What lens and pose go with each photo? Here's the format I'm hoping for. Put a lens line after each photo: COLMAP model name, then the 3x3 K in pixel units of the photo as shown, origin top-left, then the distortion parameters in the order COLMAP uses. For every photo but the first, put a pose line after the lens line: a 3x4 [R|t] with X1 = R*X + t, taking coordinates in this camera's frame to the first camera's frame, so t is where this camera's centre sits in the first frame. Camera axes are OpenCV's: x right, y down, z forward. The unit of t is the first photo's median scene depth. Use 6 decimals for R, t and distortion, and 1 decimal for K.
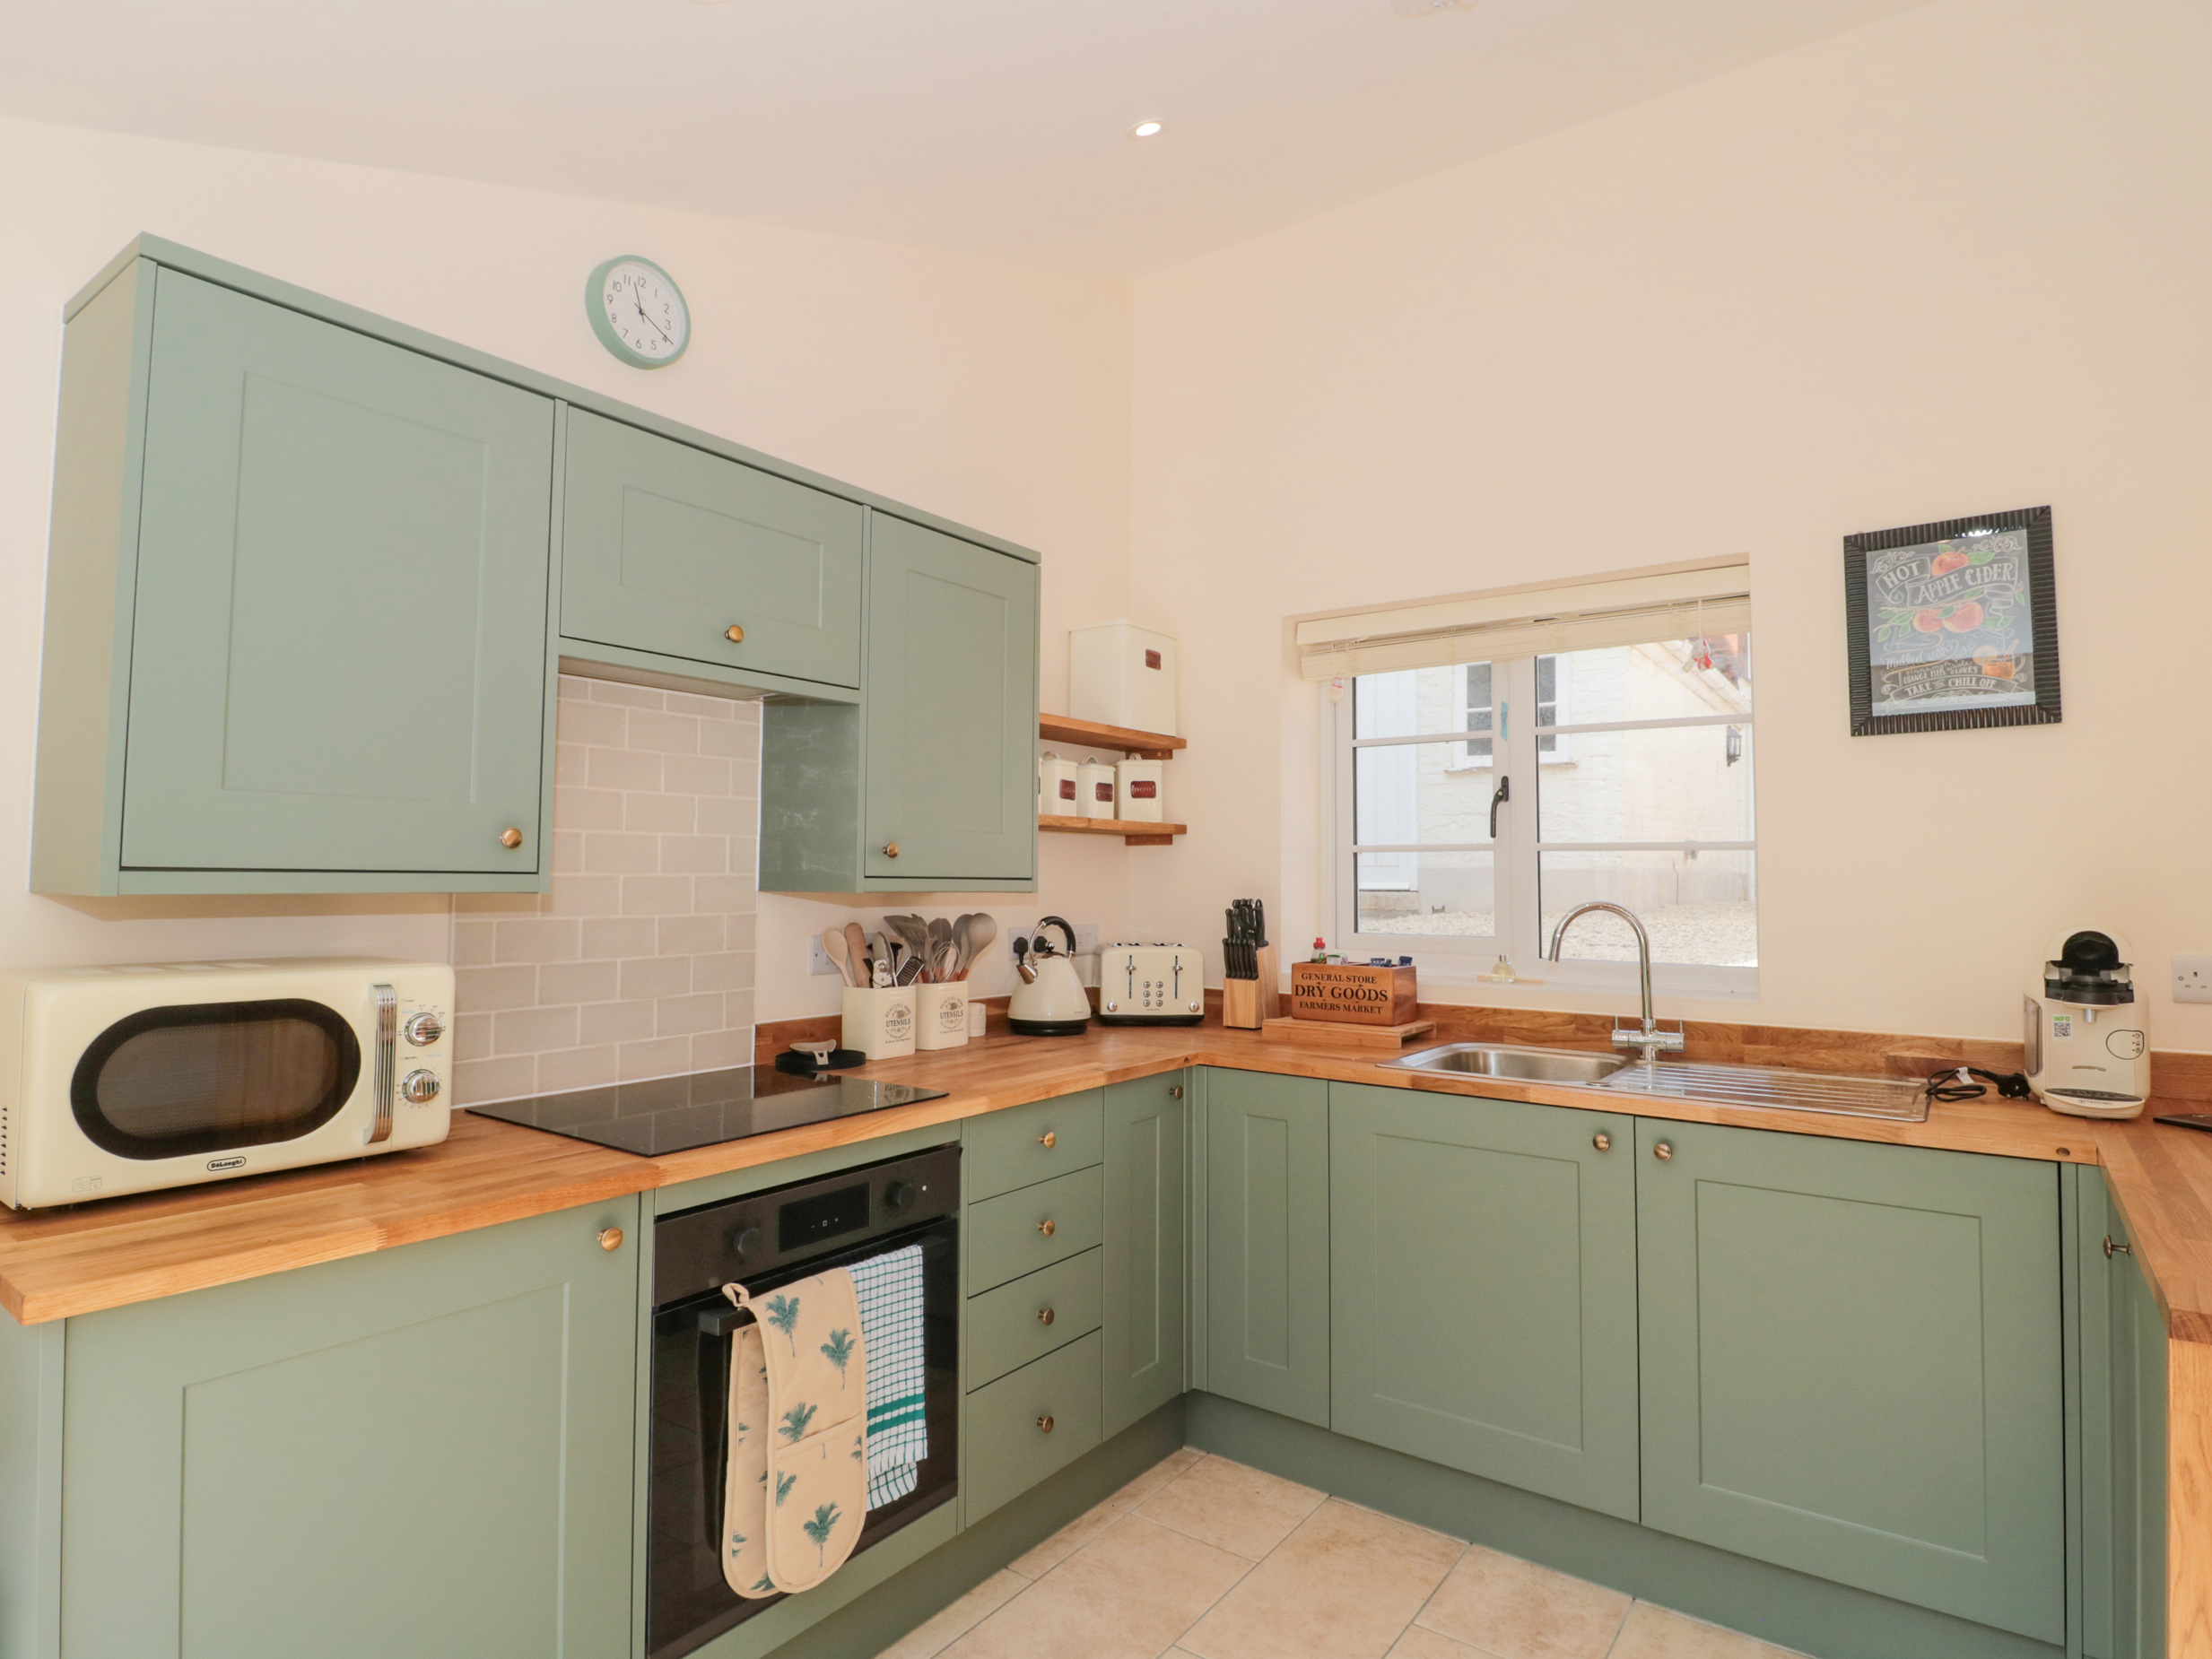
lens RADIAL K [[1178.3, 0, 1091.1], [0, 1178.3, 821.5], [0, 0, 1]] dist [-0.000259, -0.011657]
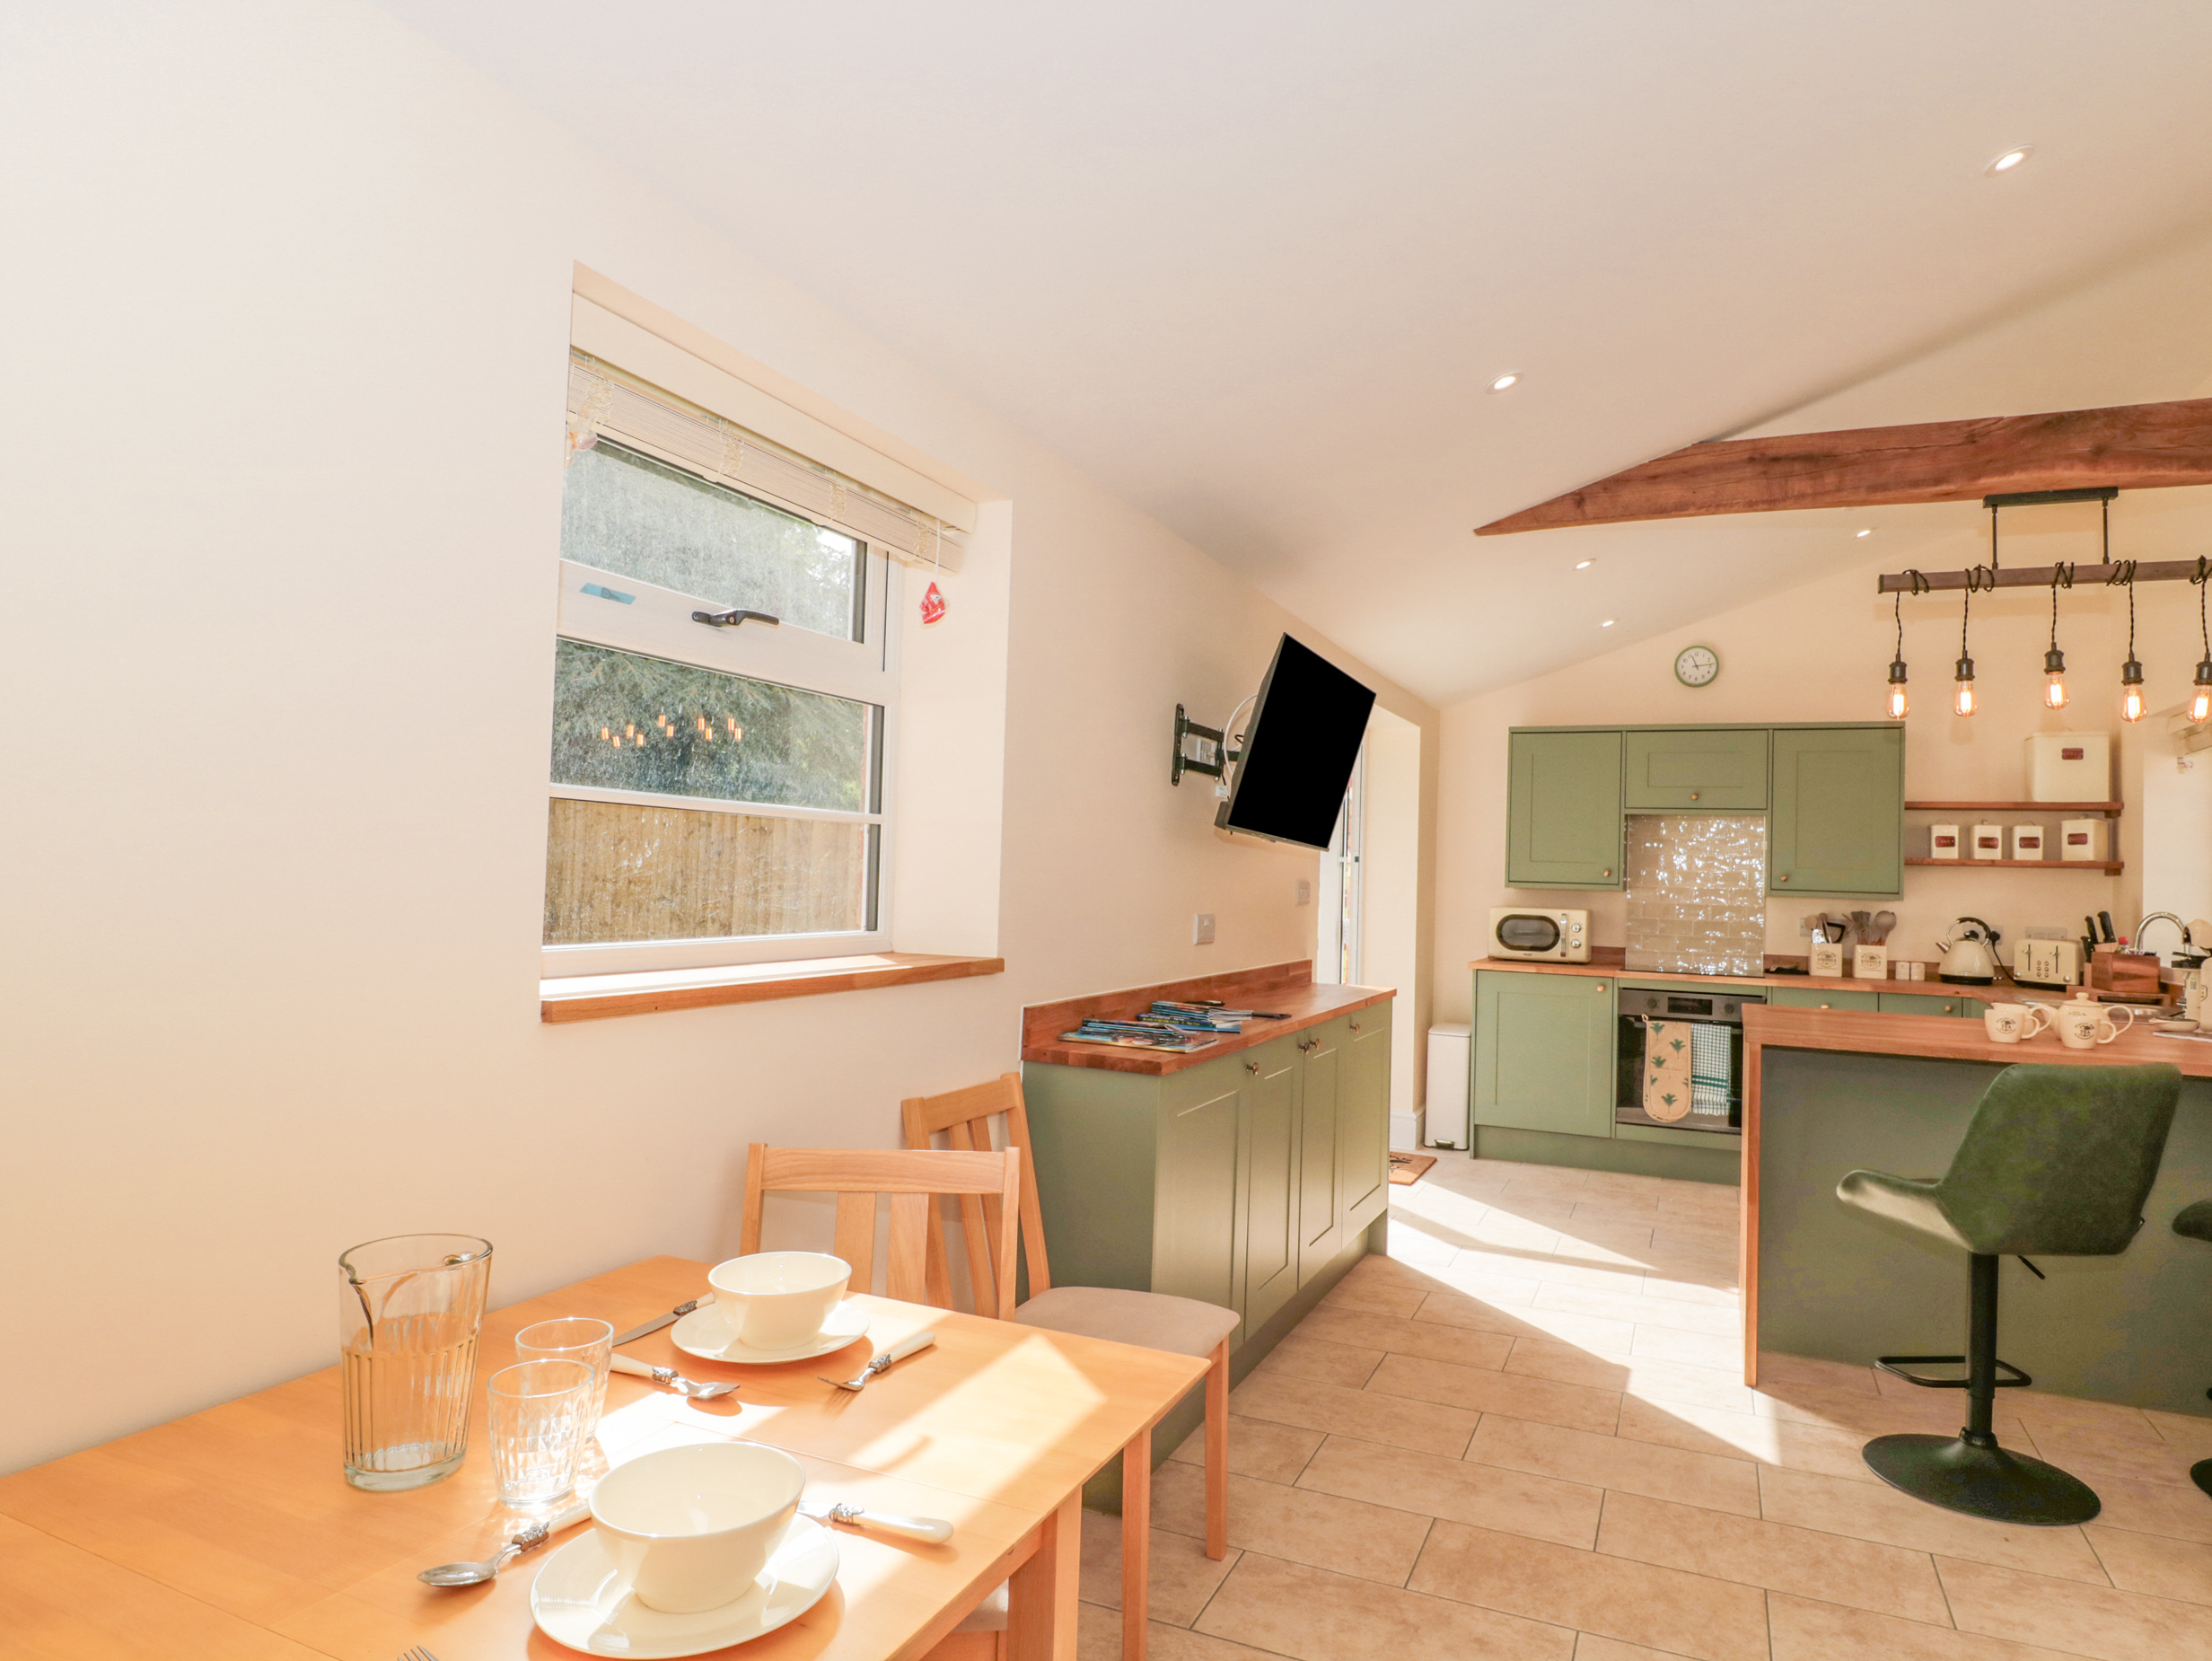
lens RADIAL K [[1383.7, 0, 1135.8], [0, 1383.7, 823.9], [0, 0, 1]] dist [0.011656, 0.000977]
pose [[0.241201, -0.035206, -0.969836, 2.071604], [0.021897, 0.999285, -0.030829, -0.024666], [0.970228, -0.013801, 0.241800, -0.843060]]
